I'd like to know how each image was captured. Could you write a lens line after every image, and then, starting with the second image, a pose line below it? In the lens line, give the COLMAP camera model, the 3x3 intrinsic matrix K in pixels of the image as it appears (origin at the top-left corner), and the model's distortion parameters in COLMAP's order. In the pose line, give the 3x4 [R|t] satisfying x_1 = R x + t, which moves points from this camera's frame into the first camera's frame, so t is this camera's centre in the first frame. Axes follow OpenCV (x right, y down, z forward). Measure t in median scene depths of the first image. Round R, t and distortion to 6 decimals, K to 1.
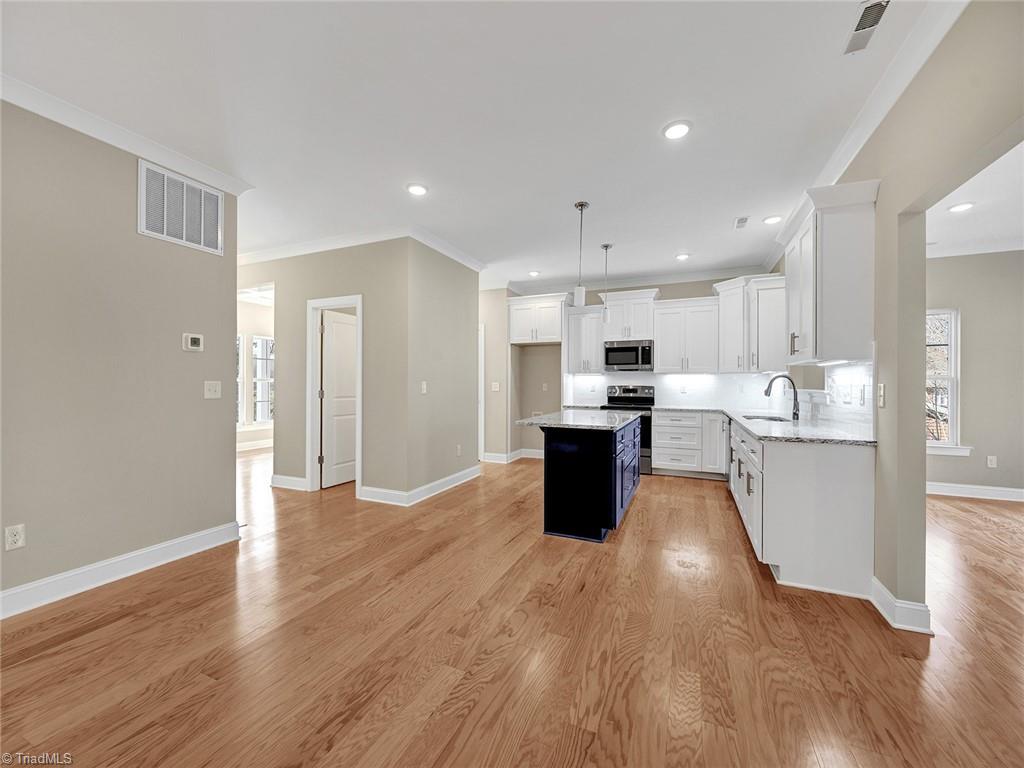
lens RADIAL K [[402.9, 0, 514.4], [0, 402.9, 382.5], [0, 0, 1]] dist [-0.000106, -0.000051]
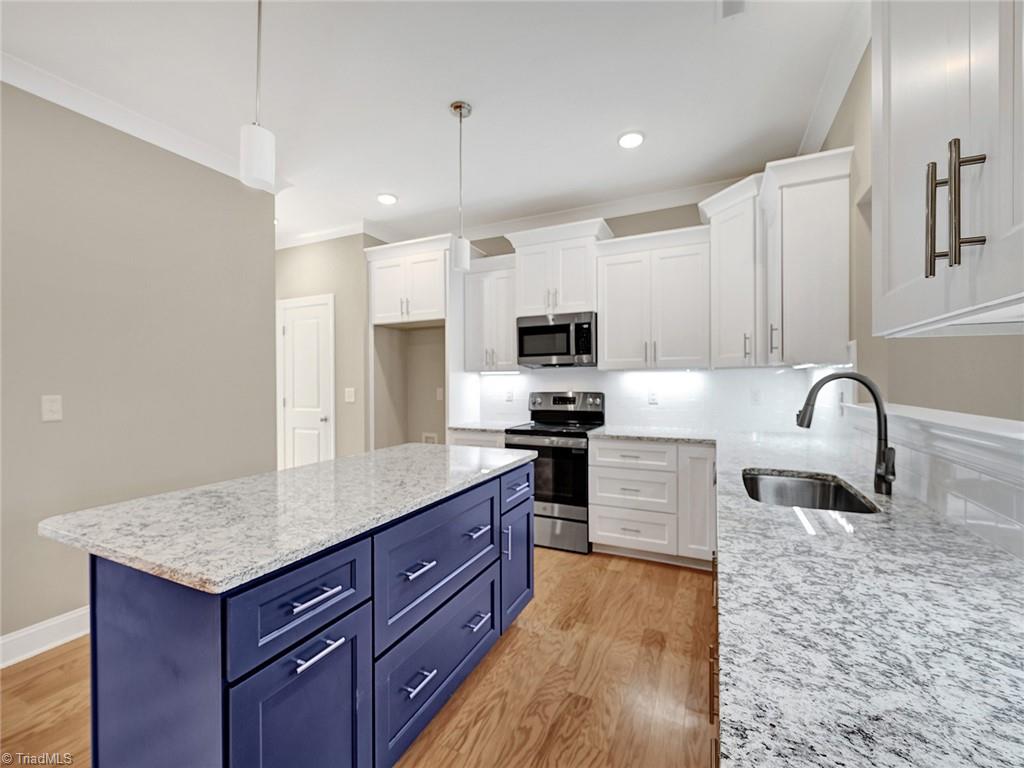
lens RADIAL K [[429.0, 0, 512.0], [0, 429.0, 384.0], [0, 0, 1]] dist [-0.005070, -0.000527]
pose [[0.999341, -0.010554, -0.034733, 0.266902], [0.010824, 0.999912, 0.007609, -0.010352], [0.034650, -0.007980, 0.999368, 0.427280]]
